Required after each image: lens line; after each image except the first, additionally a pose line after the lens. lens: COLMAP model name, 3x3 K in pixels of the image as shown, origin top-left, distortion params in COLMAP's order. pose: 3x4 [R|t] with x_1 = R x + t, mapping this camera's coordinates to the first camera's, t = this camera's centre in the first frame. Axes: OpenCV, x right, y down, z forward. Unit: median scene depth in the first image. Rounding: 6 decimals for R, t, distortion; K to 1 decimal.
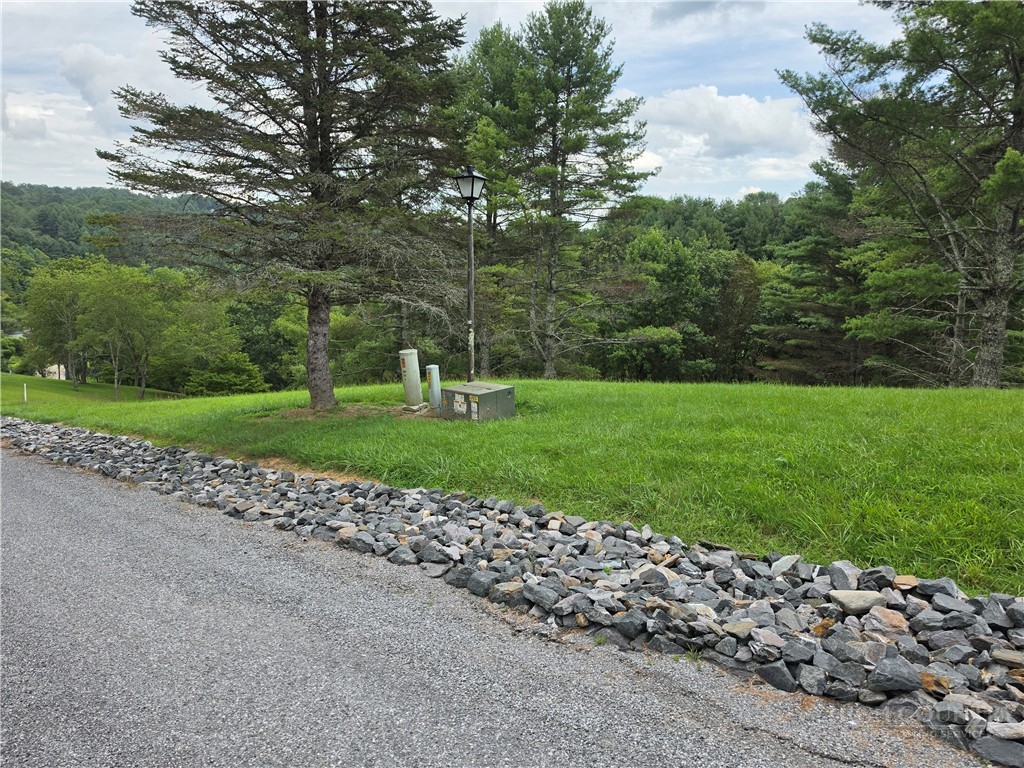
lens RADIAL K [[691.9, 0, 506.2], [0, 691.9, 390.4], [0, 0, 1]] dist [0.065912, -0.090169]
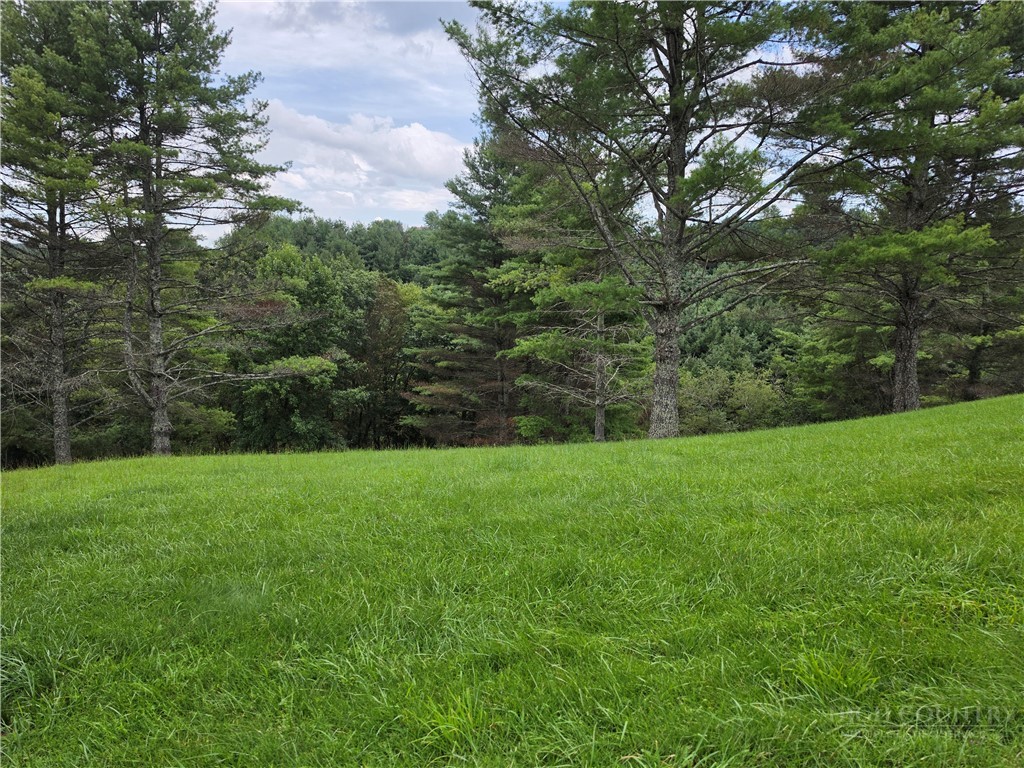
lens RADIAL K [[691.9, 0, 506.2], [0, 691.9, 390.4], [0, 0, 1]] dist [0.065912, -0.090169]
pose [[0.873774, -0.070376, 0.481213, 0.023162], [0.086713, 0.996164, -0.011766, -0.017671], [-0.478539, 0.052008, 0.876525, 0.140593]]
